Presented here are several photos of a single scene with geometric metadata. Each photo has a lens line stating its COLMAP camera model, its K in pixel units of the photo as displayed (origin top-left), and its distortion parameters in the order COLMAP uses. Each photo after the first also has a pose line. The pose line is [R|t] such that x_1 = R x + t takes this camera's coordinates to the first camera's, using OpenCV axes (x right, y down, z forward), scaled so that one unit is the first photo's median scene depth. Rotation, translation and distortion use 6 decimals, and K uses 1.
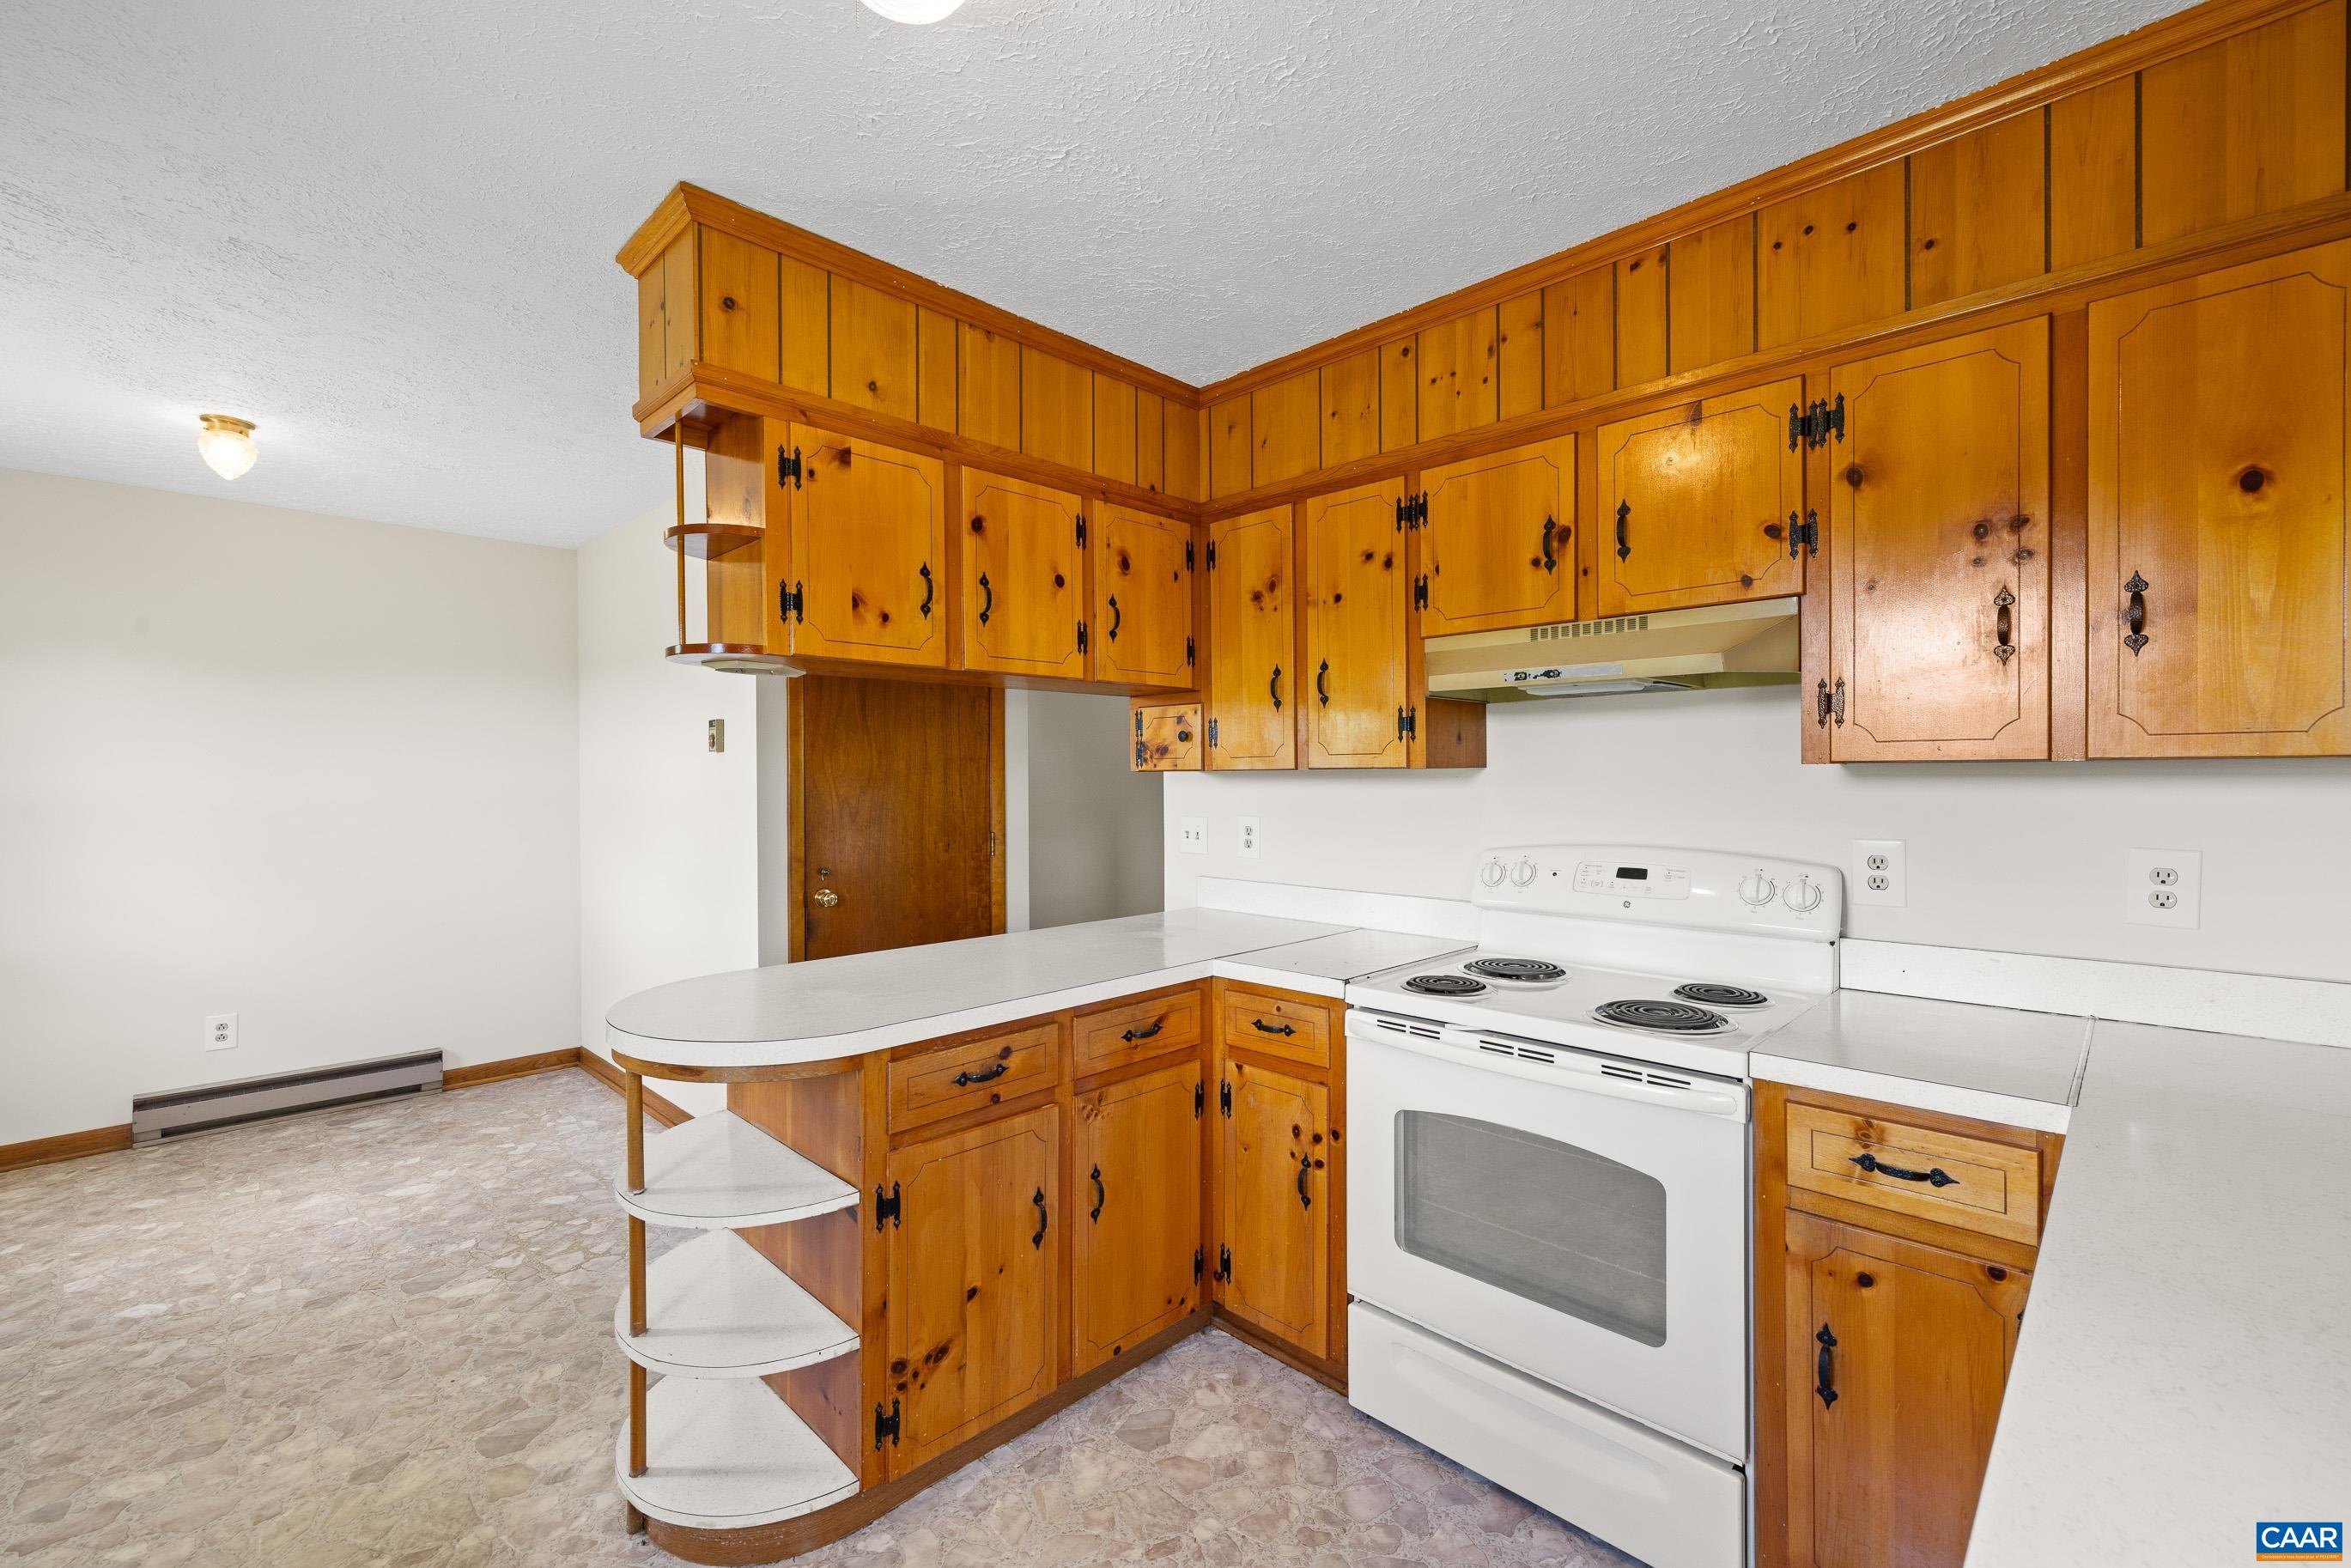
lens RADIAL K [[987.0, 0, 1177.9], [0, 987.0, 776.6], [0, 0, 1]] dist [0.000819, 0.000499]
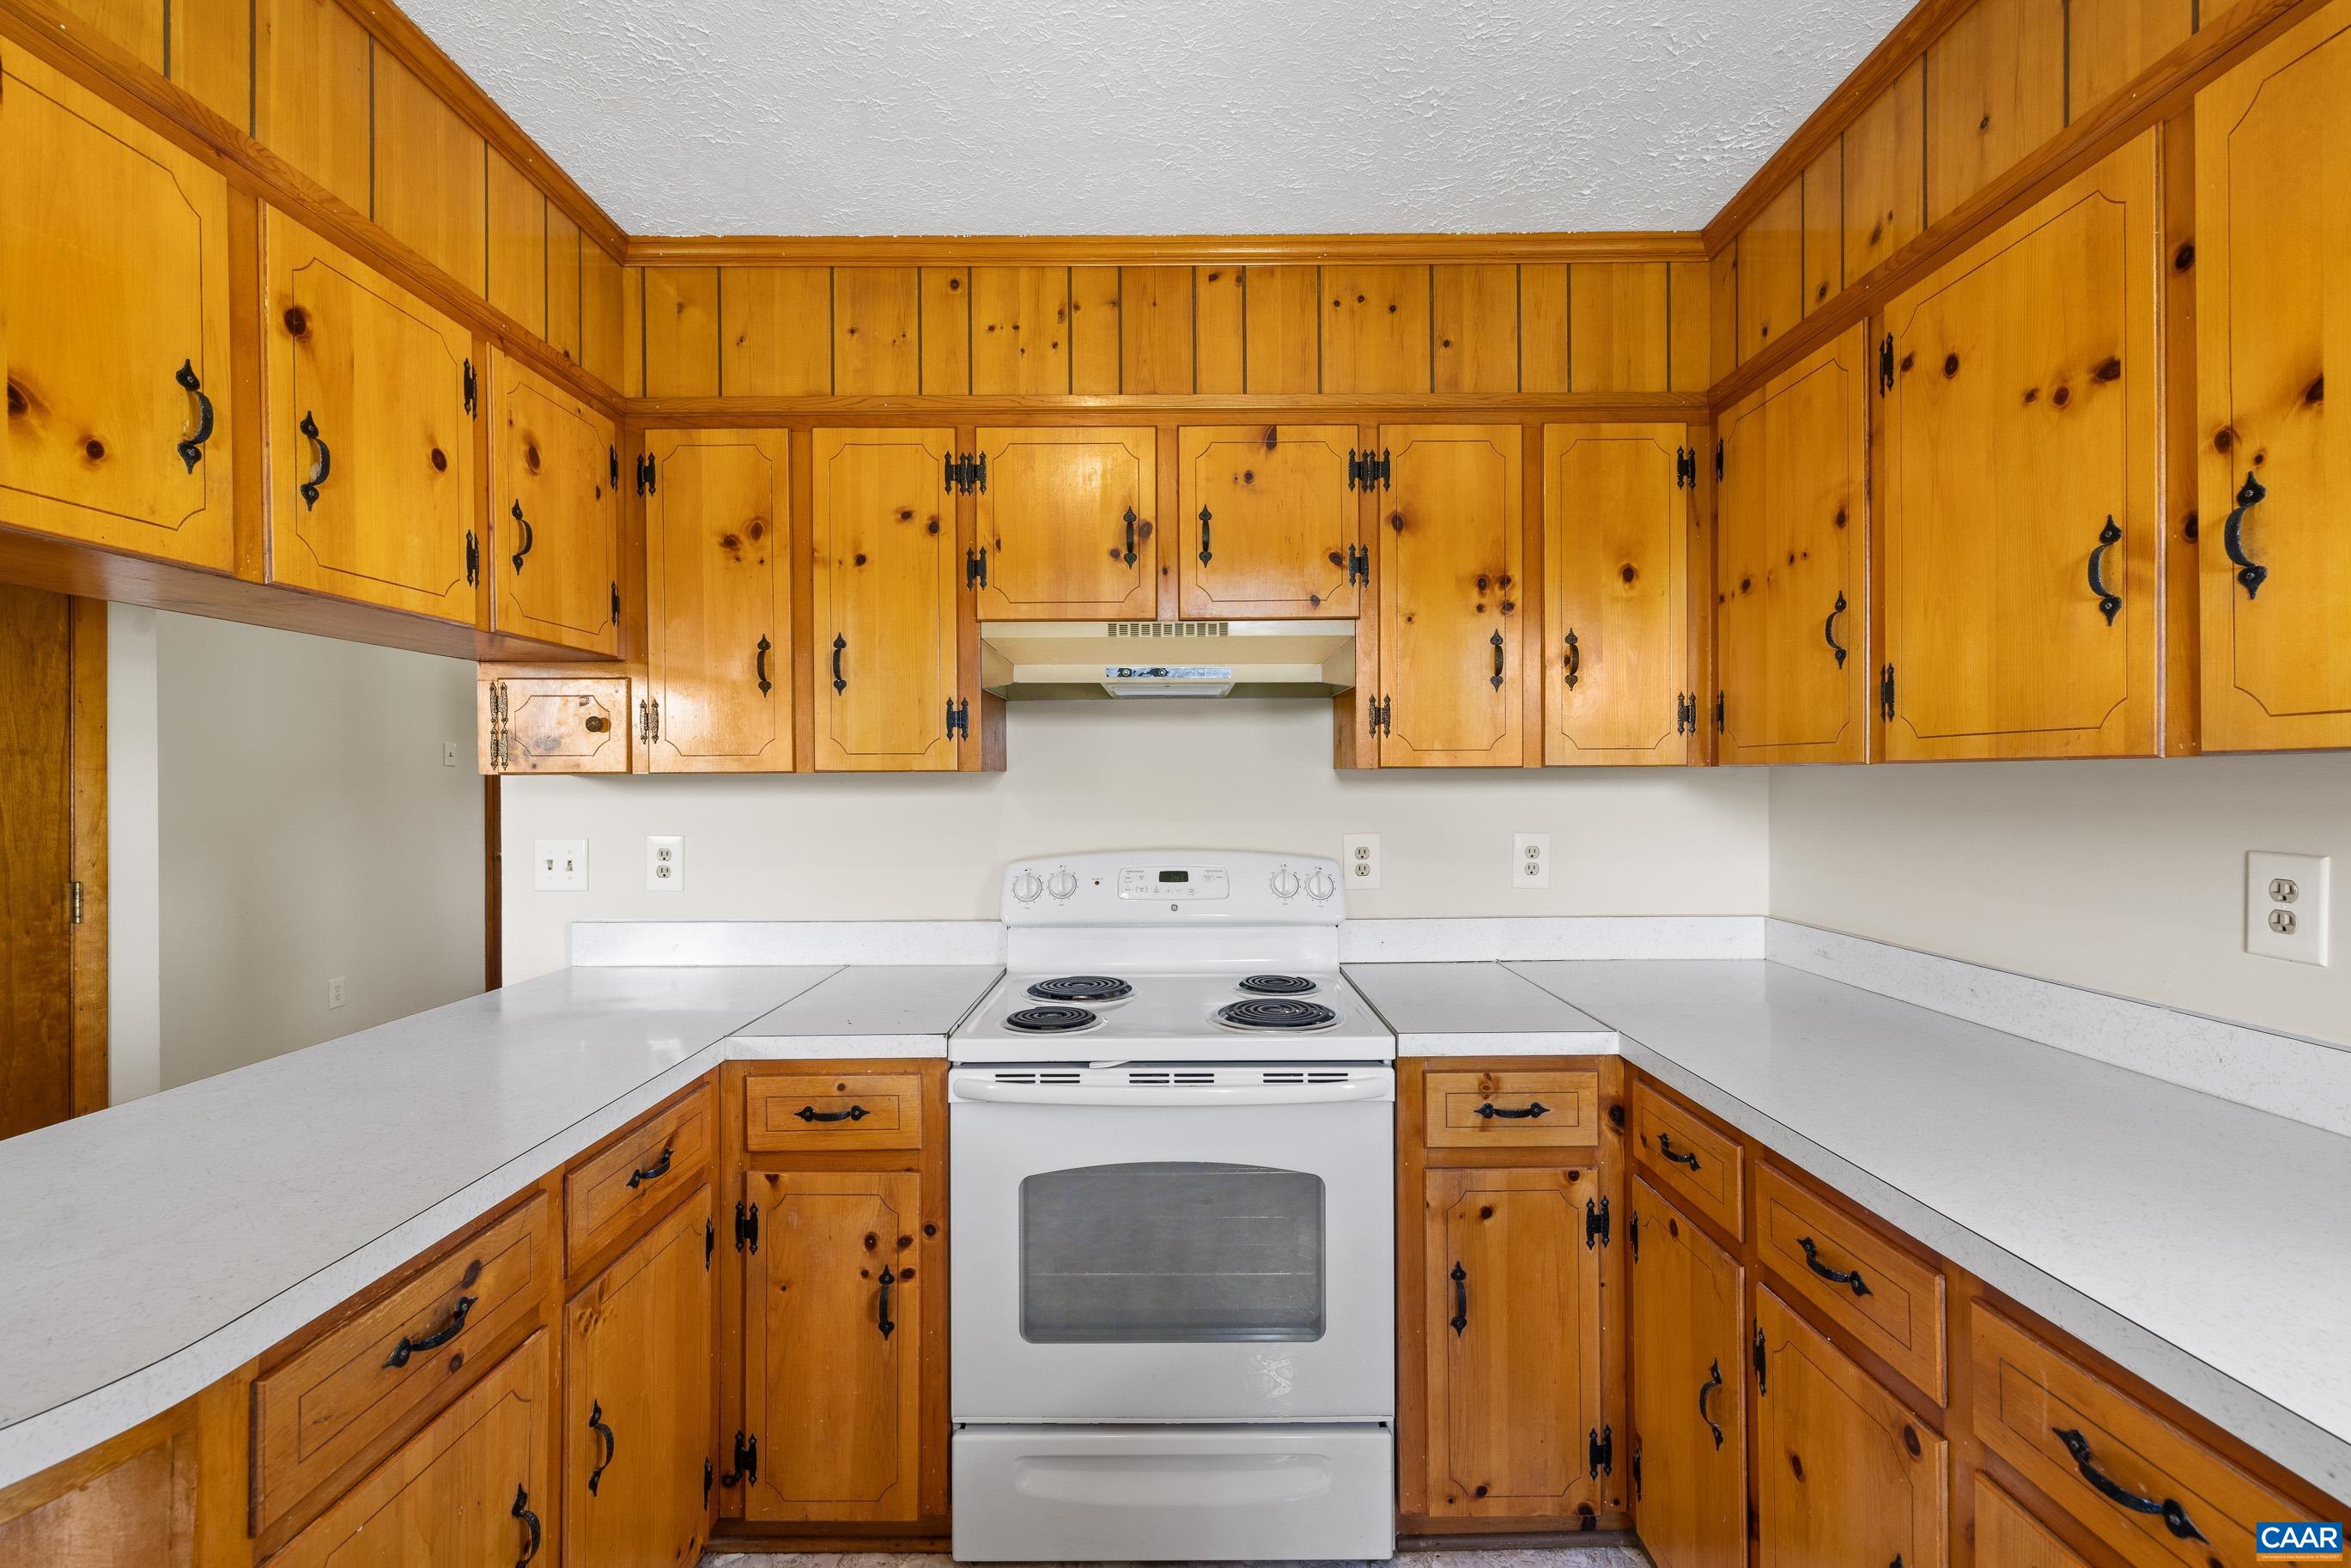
lens RADIAL K [[987.0, 0, 1177.9], [0, 987.0, 776.6], [0, 0, 1]] dist [0.000819, 0.000499]
pose [[0.711944, 0.002562, 0.702231, -0.255438], [0.002527, 0.999978, -0.006210, 0.002068], [-0.702231, 0.006195, 0.711922, 0.285917]]
